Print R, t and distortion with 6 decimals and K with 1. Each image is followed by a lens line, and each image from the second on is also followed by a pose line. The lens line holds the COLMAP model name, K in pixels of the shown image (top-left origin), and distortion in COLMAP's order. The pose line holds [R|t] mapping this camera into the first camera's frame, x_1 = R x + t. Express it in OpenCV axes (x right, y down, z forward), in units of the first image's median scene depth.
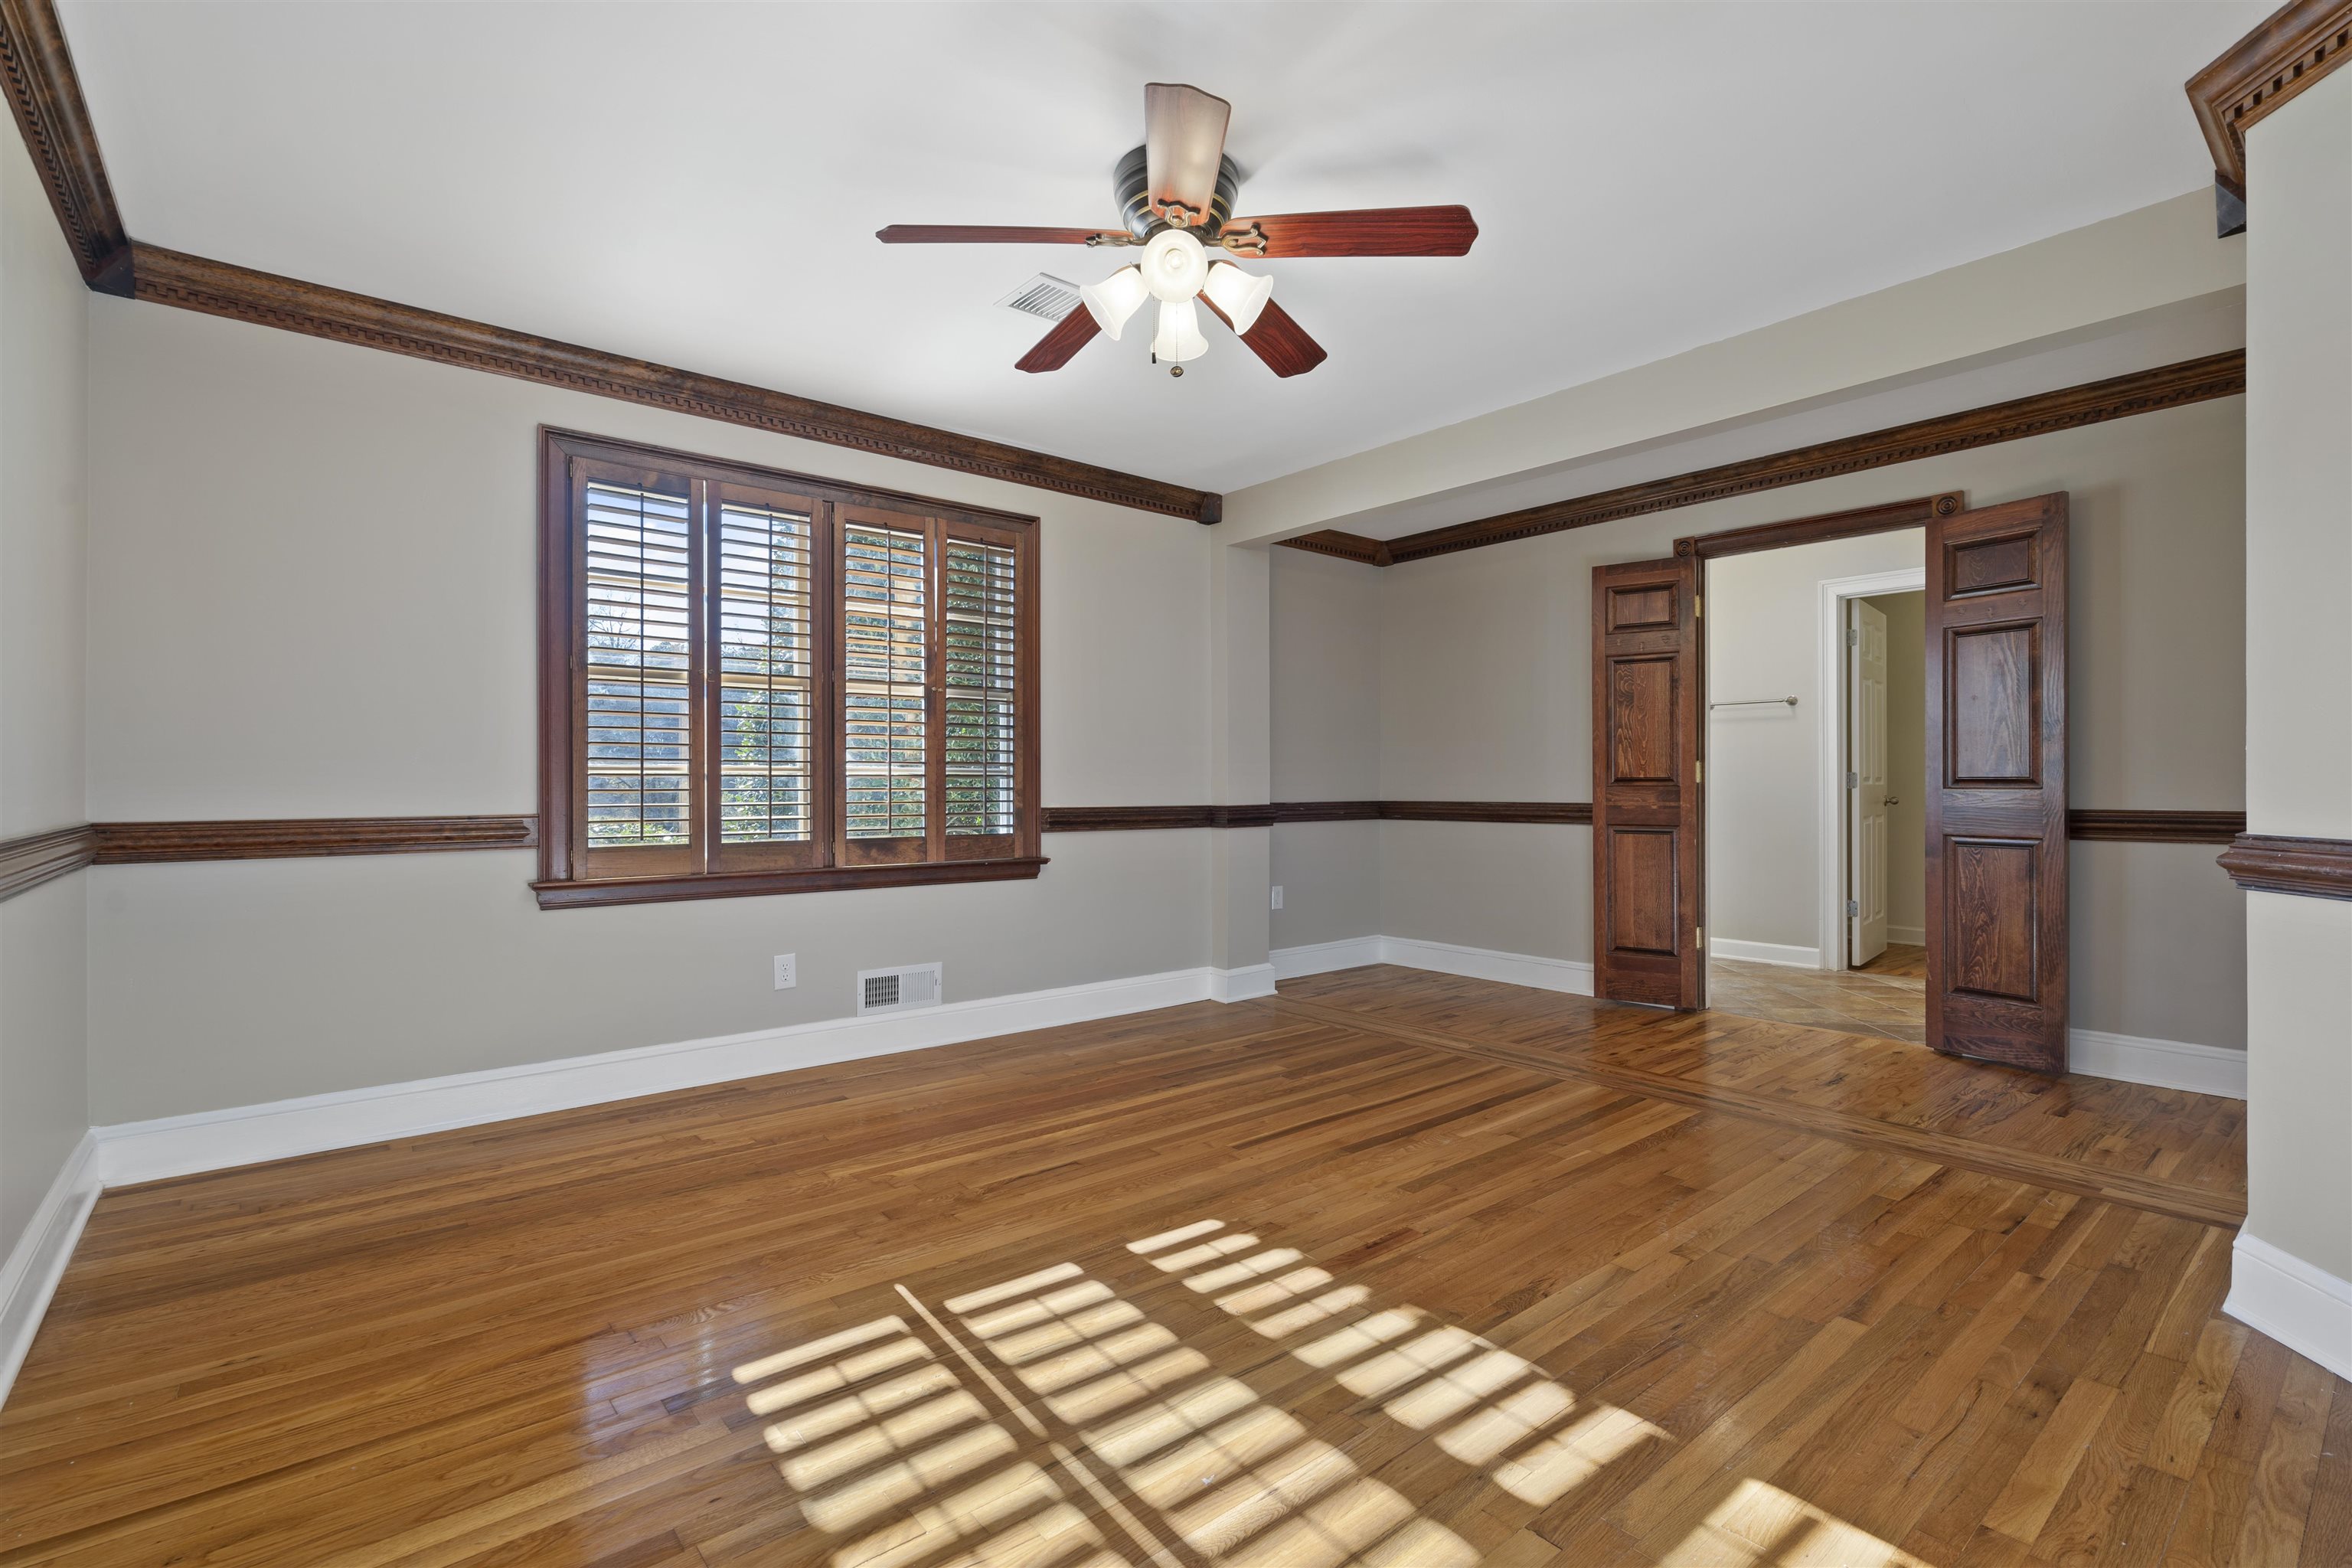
lens RADIAL K [[1073.0, 0, 1179.1], [0, 1073.0, 779.0], [0, 0, 1]] dist [0.000798, 0.000124]
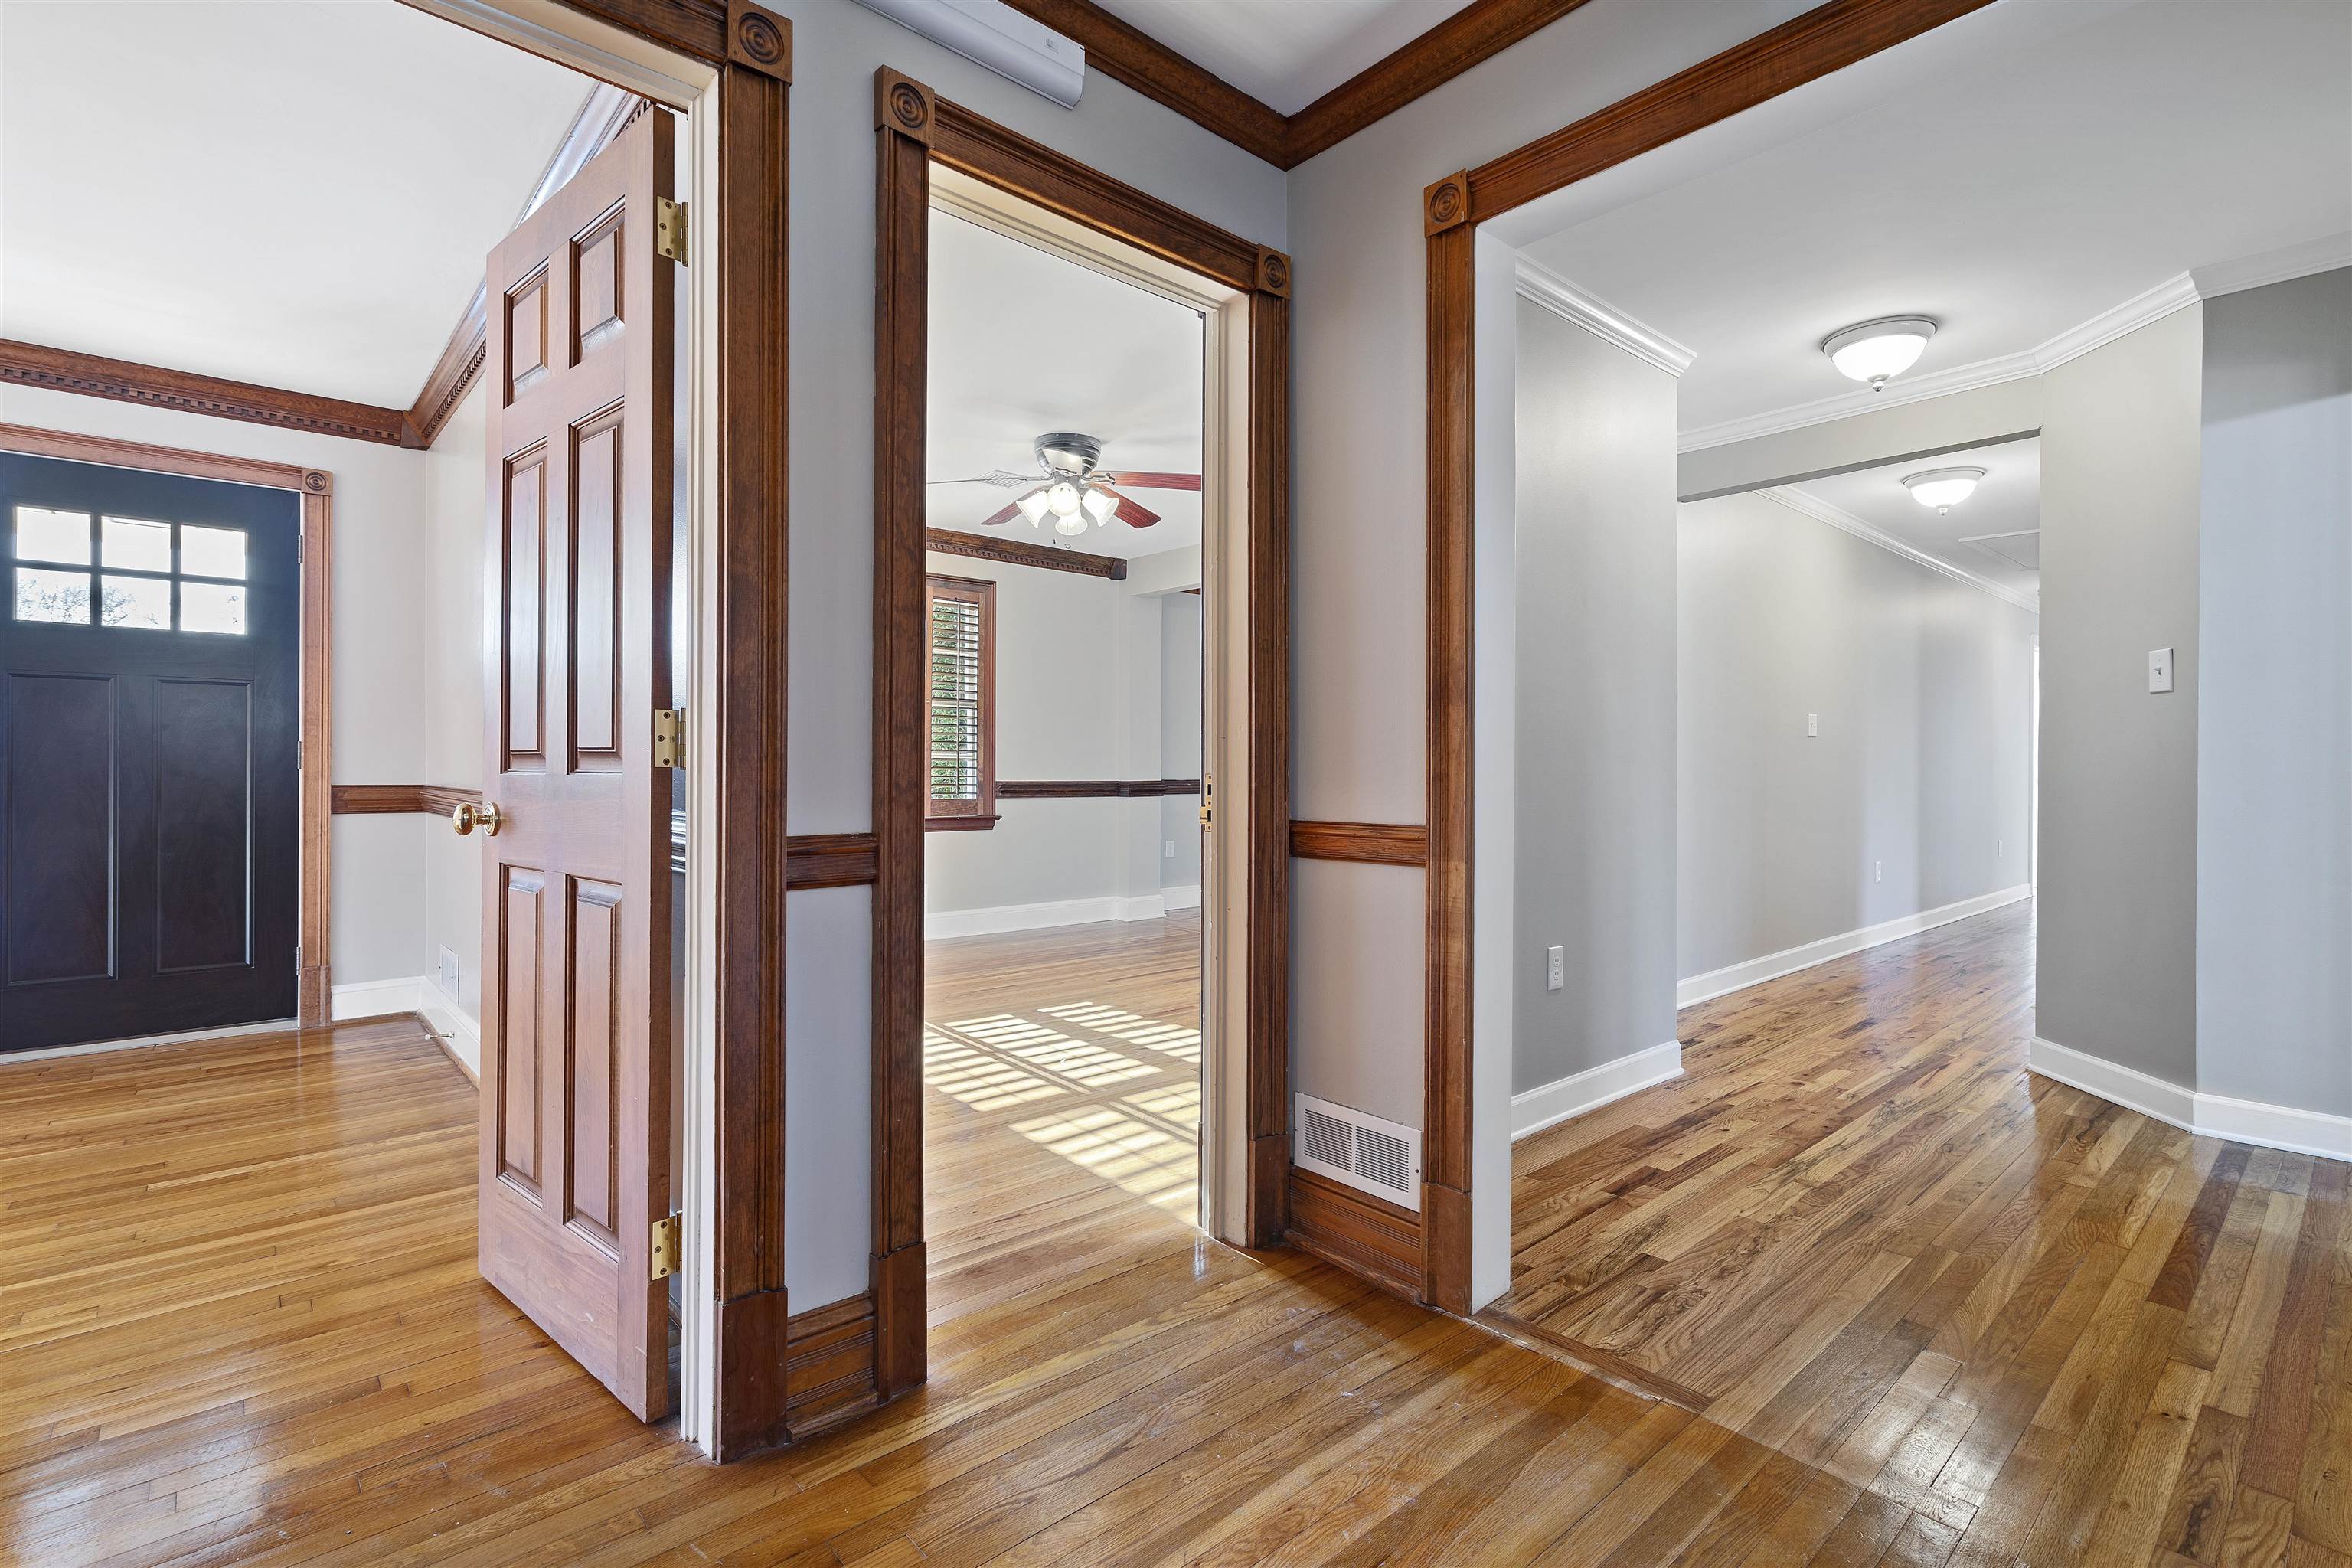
lens RADIAL K [[1073.0, 0, 1185.2], [0, 1073.0, 784.6], [0, 0, 1]] dist [0.000798, 0.000124]
pose [[0.999167, 0.010716, 0.039366, 0.073114], [-0.011739, 0.999597, 0.025845, -0.009432], [-0.039073, -0.026285, 0.998891, -0.477681]]
